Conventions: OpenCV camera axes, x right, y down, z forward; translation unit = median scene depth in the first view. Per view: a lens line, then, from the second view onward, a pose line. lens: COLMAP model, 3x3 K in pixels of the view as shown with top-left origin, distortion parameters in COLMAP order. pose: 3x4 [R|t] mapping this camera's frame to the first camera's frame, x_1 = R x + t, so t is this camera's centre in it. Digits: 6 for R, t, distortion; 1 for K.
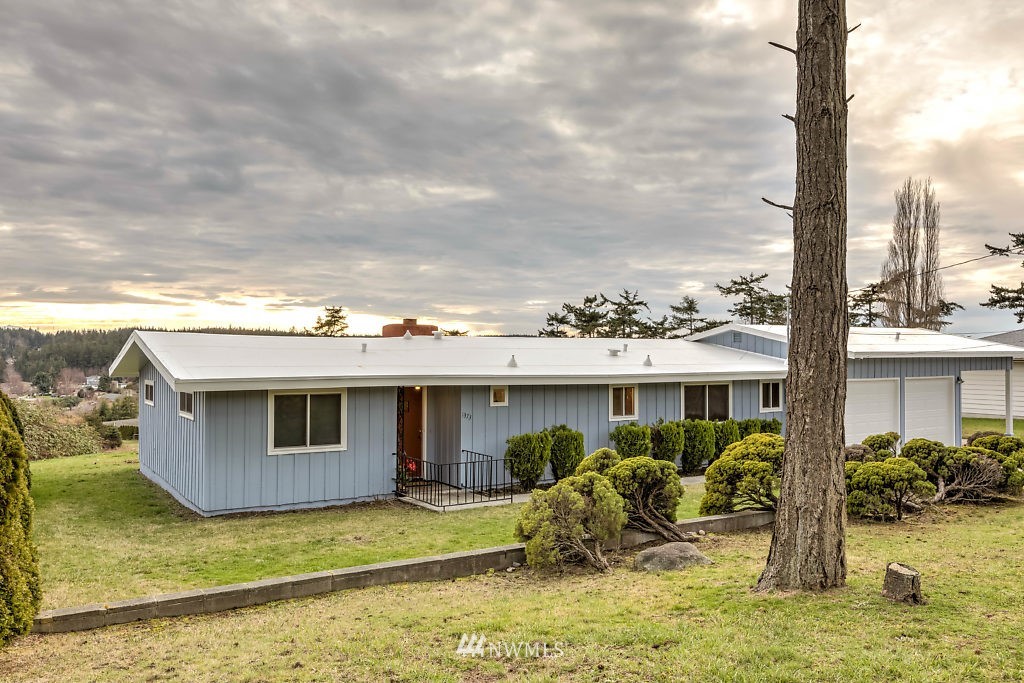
lens RADIAL K [[788.3, 0, 512.0], [0, 788.3, 348.6], [0, 0, 1]] dist [0.008432, -0.006896]
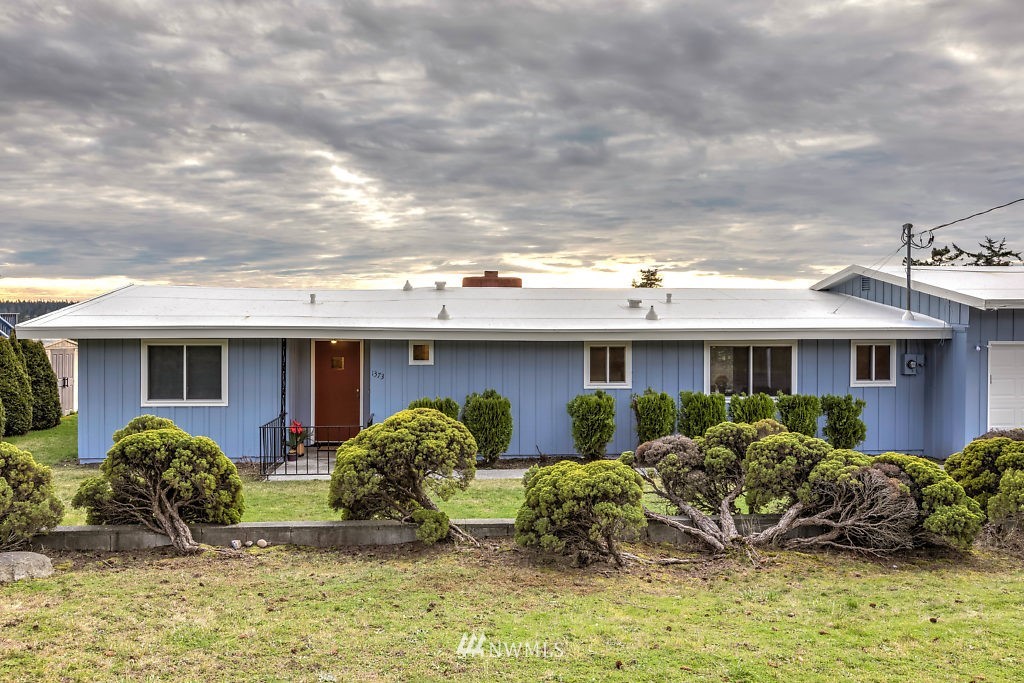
lens RADIAL K [[788.3, 0, 500.9], [0, 788.3, 333.8], [0, 0, 1]] dist [0.008432, -0.006896]
pose [[0.891458, 0.009345, -0.453008, 0.062610], [0.002279, 0.999682, 0.025106, 0.002662], [0.453098, -0.023414, 0.891153, 0.040351]]
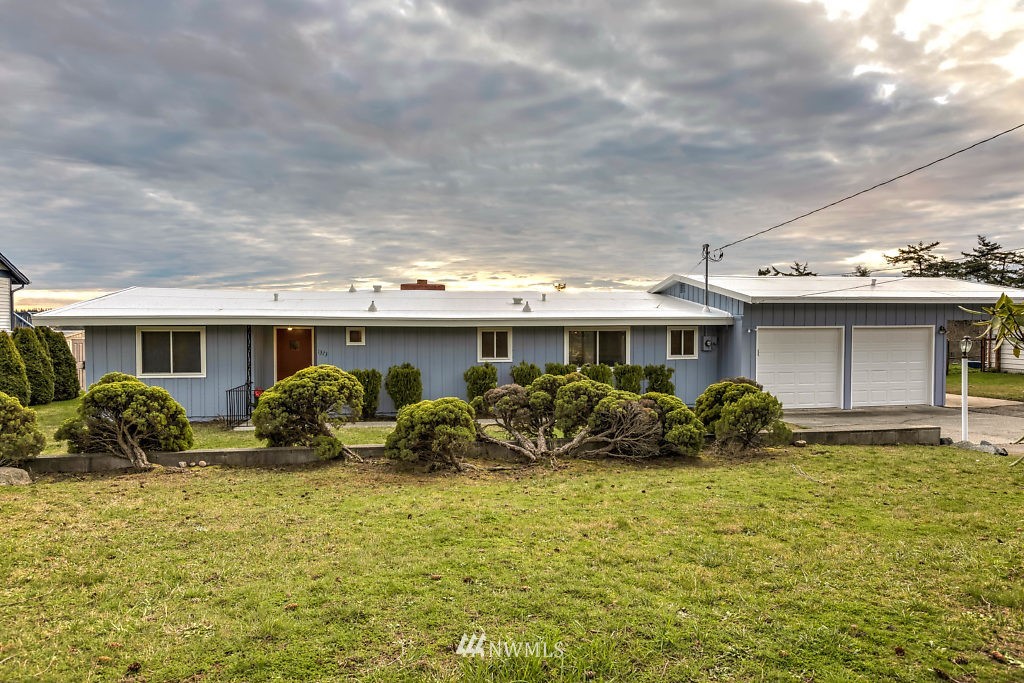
lens RADIAL K [[596.6, 0, 511.4], [0, 596.6, 339.6], [0, 0, 1]] dist [-0.008331, 0.004156]
pose [[0.931133, 0.008912, -0.364571, 0.071615], [0.004111, 0.999381, 0.034930, 0.005044], [0.364657, -0.034023, 0.930520, 0.039745]]
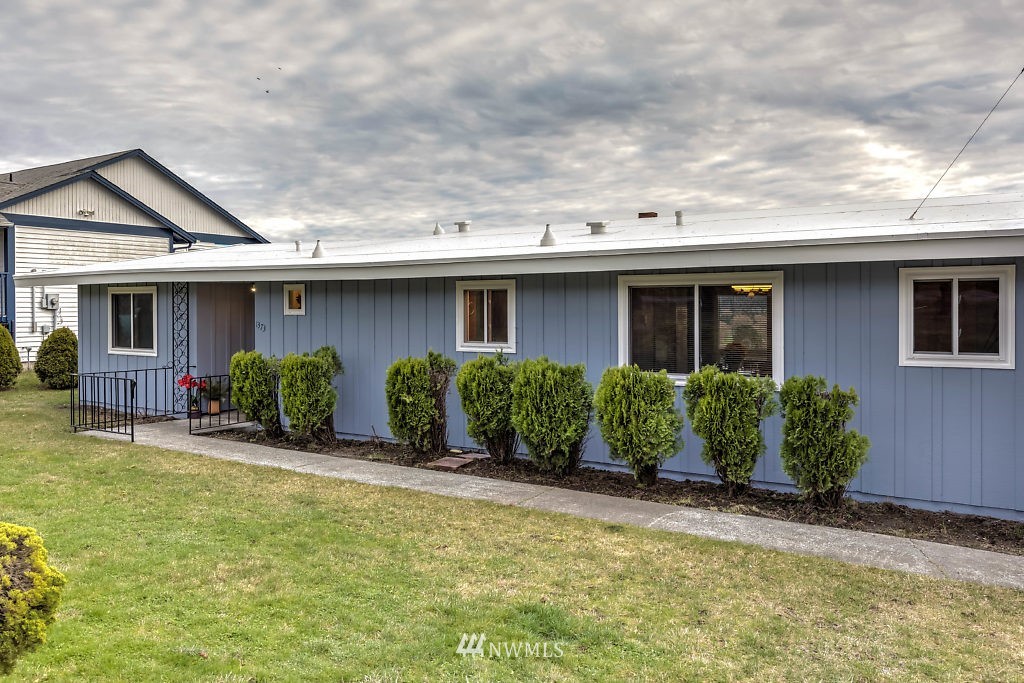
lens RADIAL K [[771.0, 0, 509.0], [0, 771.0, 294.7], [0, 0, 1]] dist [0.001393, -0.000659]
pose [[0.434164, -0.015428, -0.900702, 0.095923], [0.011574, 0.999866, -0.011547, 0.009218], [0.900760, -0.005411, 0.434284, 0.123672]]
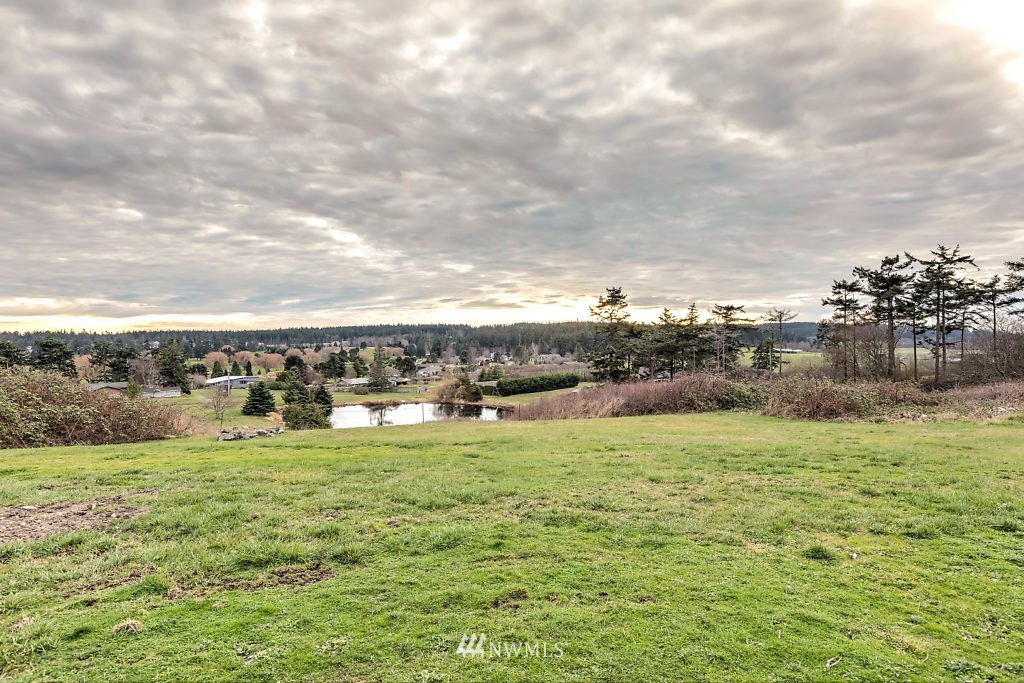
lens RADIAL K [[556.3, 0, 510.5], [0, 556.3, 342.5], [0, 0, 1]] dist [-0.000072, -0.000848]
pose [[0.891965, -0.004698, -0.452080, 0.001795], [0.011470, 0.999859, 0.012239, 0.015877], [0.451959, -0.016102, 0.891893, 0.247551]]
